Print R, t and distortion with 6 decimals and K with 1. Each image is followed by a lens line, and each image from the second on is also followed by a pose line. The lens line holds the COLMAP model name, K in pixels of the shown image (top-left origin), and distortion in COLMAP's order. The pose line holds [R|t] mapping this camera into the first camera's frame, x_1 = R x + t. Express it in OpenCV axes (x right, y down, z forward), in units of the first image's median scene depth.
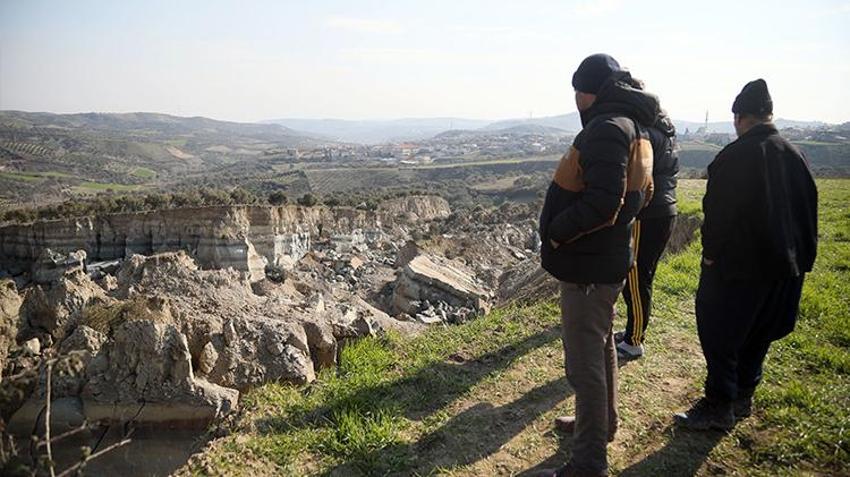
lens RADIAL K [[595.9, 0, 420.4], [0, 595.9, 229.1], [0, 0, 1]] dist [-0.112991, 0.069252]
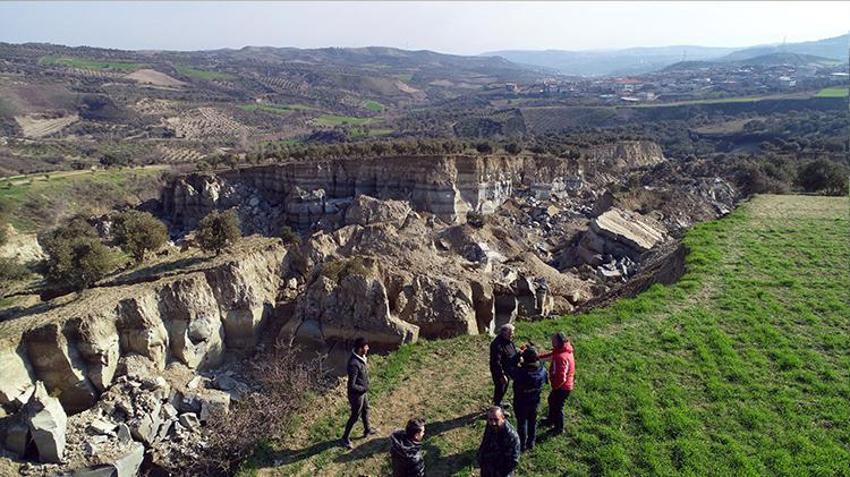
lens RADIAL K [[577.2, 0, 429.3], [0, 577.2, 248.6], [0, 0, 1]] dist [-0.000596, -0.003374]
pose [[0.939381, 0.088777, -0.331182, 0.034796], [-0.038898, 0.987256, 0.154312, -0.028118], [0.340661, -0.132076, 0.930863, -0.061474]]
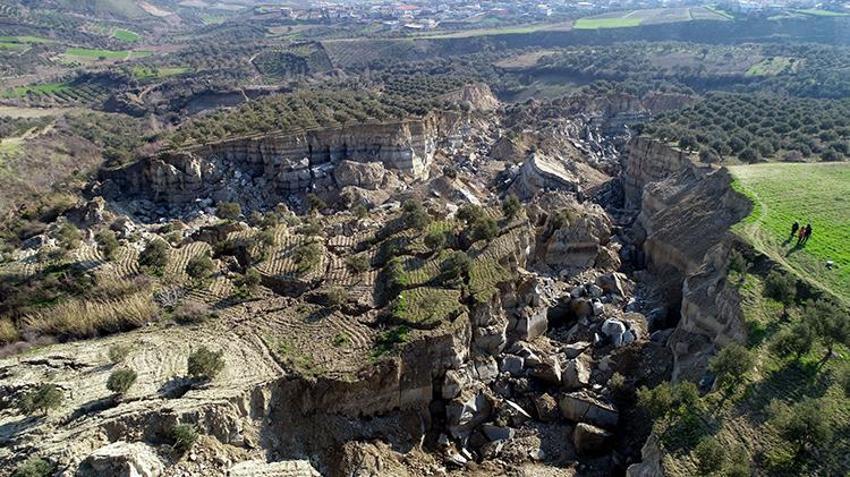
lens RADIAL K [[617.1, 0, 436.2], [0, 617.1, 235.0], [0, 0, 1]] dist [-0.001493, -0.002128]
pose [[0.998040, -0.023784, 0.057888, -0.278314], [0.009302, 0.971073, 0.238600, -0.111492], [-0.061888, -0.237594, 0.969391, -0.445763]]
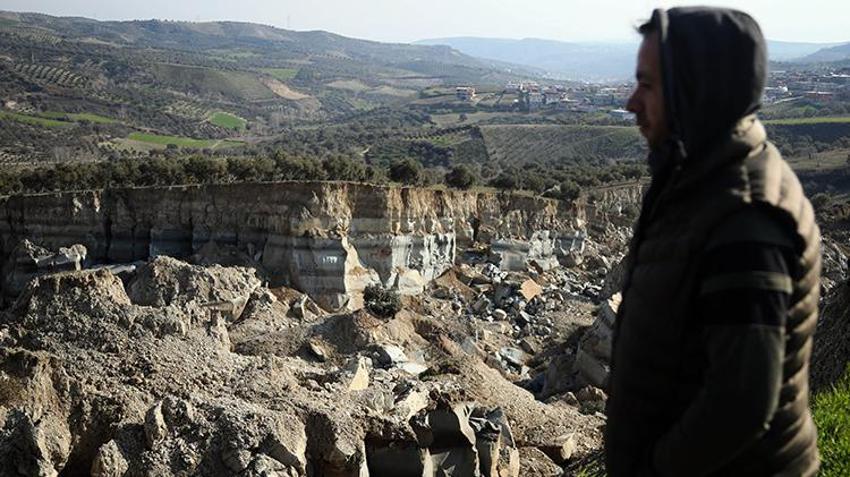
lens RADIAL K [[999.7, 0, 459.9], [0, 999.7, 260.2], [0, 0, 1]] dist [0.023163, 0.080879]
pose [[0.975274, 0.056049, -0.213773, 0.031604], [-0.048940, 0.998063, 0.038408, -0.005939], [0.215512, -0.026996, 0.976128, 0.031590]]
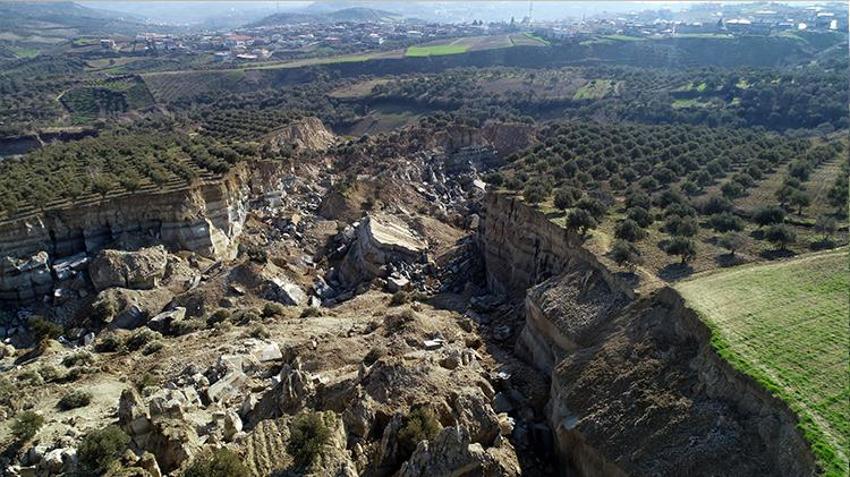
lens RADIAL K [[566.5, 0, 420.3], [0, 566.5, 239.8], [0, 0, 1]] dist [-0.001991, -0.001814]
pose [[0.956428, -0.109814, 0.270530, -0.174576], [0.045097, 0.971016, 0.234720, -0.144863], [-0.288464, -0.212293, 0.933659, -0.080256]]
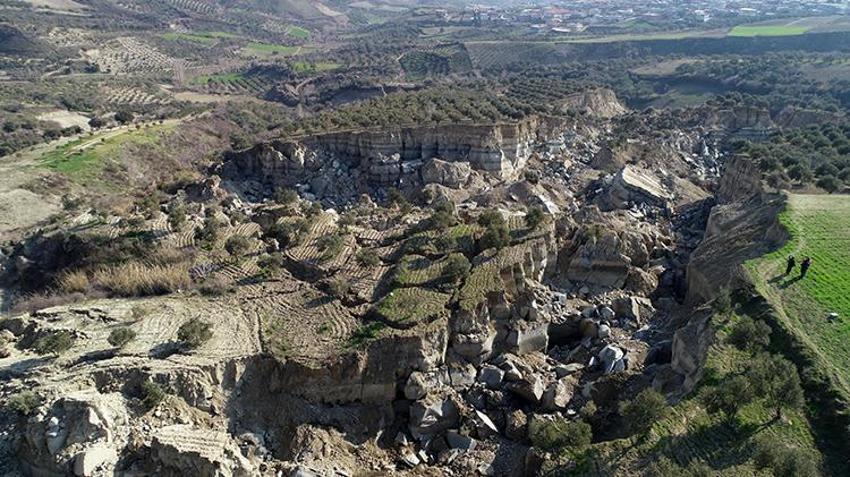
lens RADIAL K [[599.4, 0, 434.6], [0, 599.4, 234.7], [0, 0, 1]] dist [-0.000124, -0.002733]
pose [[0.982131, 0.074912, -0.172648, -0.156662], [-0.030645, 0.968779, 0.246025, -0.116433], [0.185688, -0.236338, 0.953763, -0.429913]]
